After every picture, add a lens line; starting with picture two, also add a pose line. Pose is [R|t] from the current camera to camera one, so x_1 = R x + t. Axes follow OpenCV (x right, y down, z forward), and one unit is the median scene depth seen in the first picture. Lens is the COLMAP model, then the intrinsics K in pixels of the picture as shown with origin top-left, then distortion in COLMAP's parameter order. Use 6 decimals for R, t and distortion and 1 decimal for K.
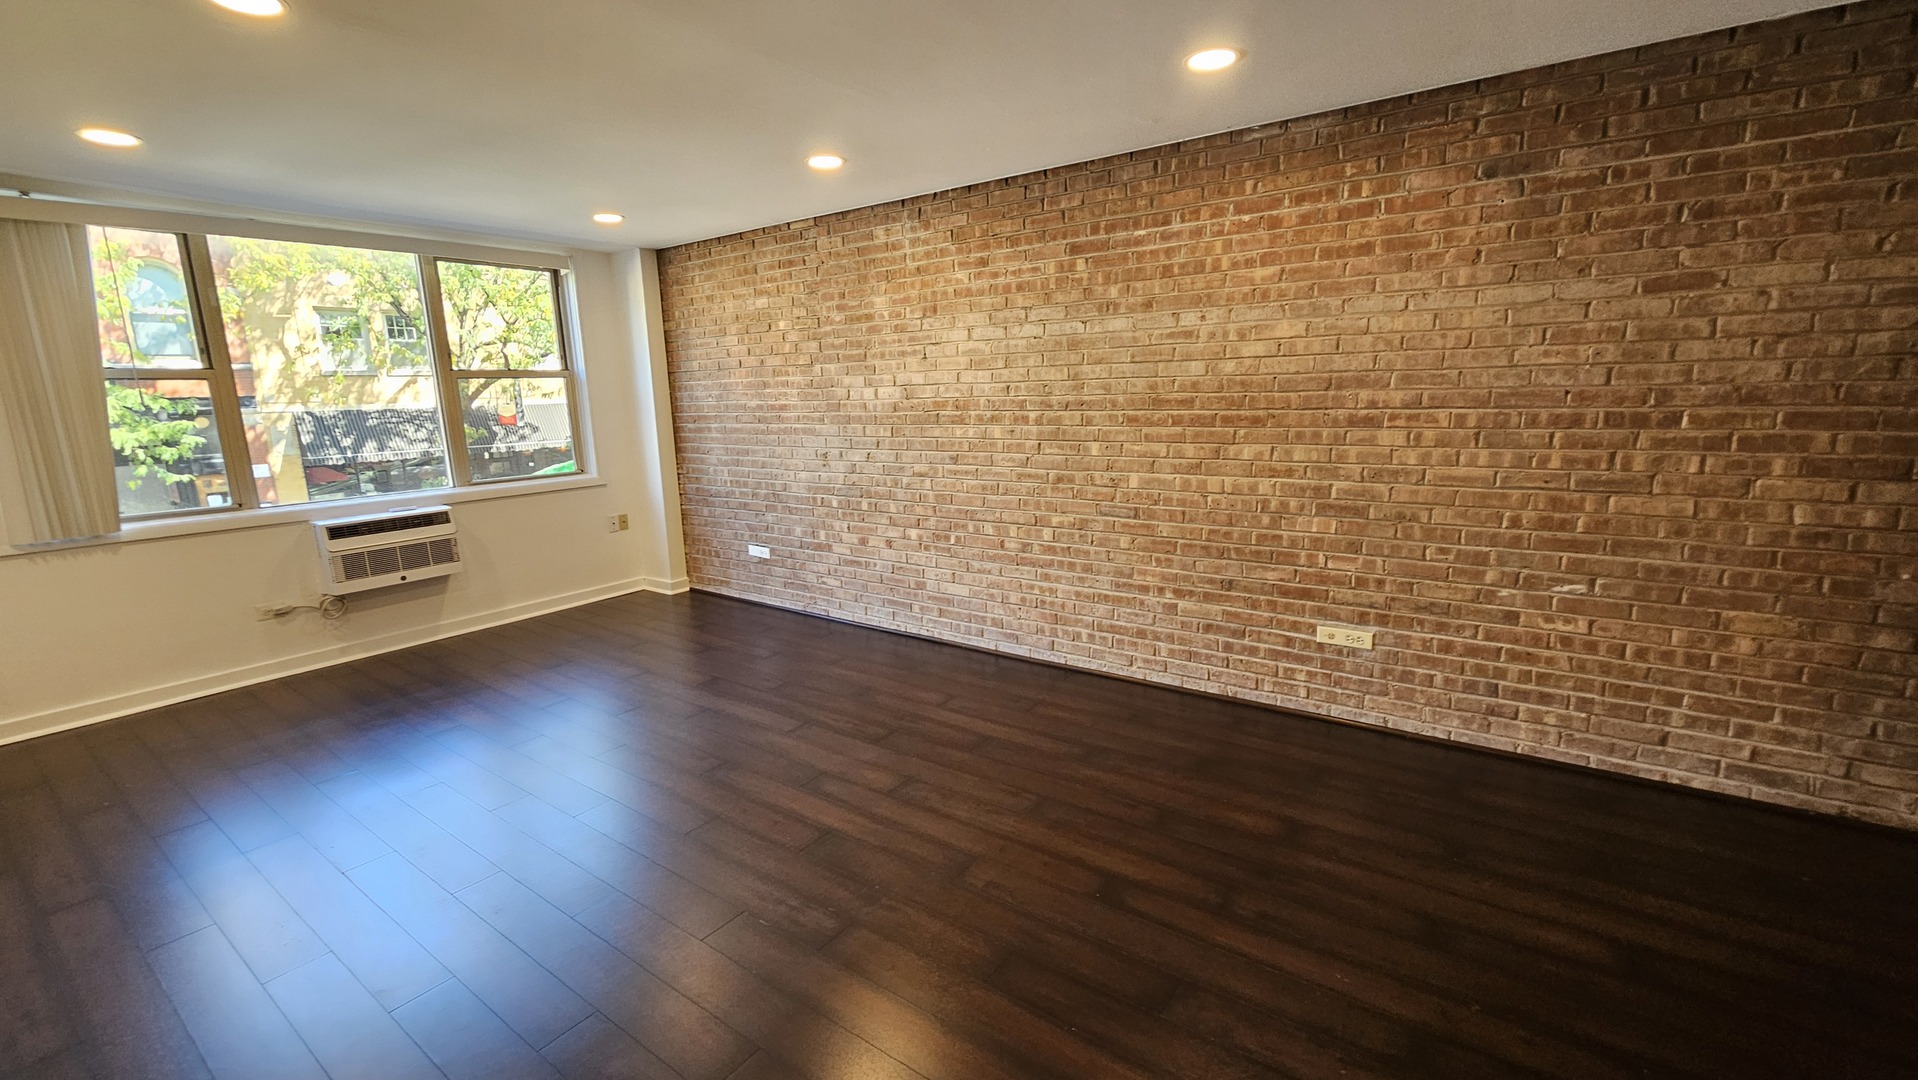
lens RADIAL K [[789.9, 0, 964.2], [0, 789.9, 541.9], [0, 0, 1]] dist [0.000341, 0.000261]
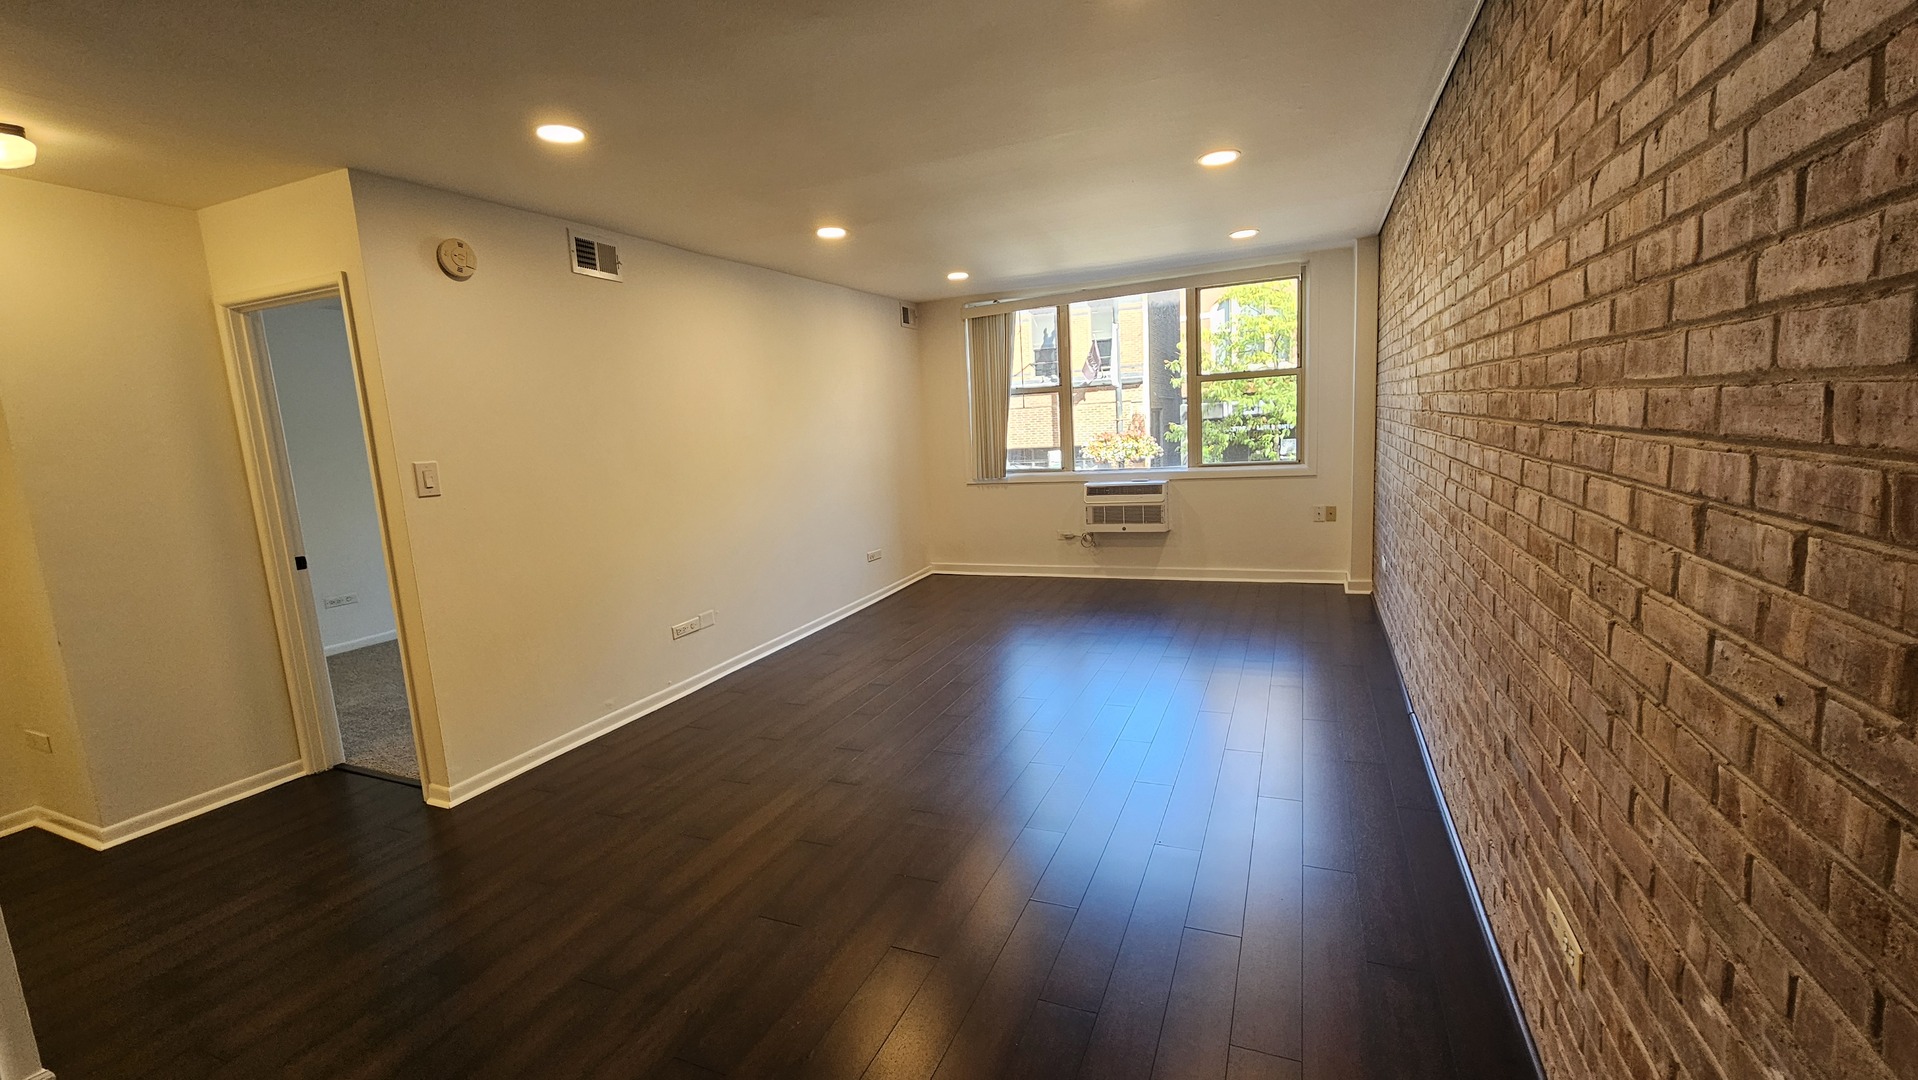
lens RADIAL K [[789.9, 0, 955.1], [0, 789.9, 538.4], [0, 0, 1]] dist [0.000341, 0.000261]
pose [[0.198259, 0.159495, -0.967086, 0.605073], [-0.129047, 0.982330, 0.135554, -0.090957], [0.971617, 0.097924, 0.215338, 0.416274]]
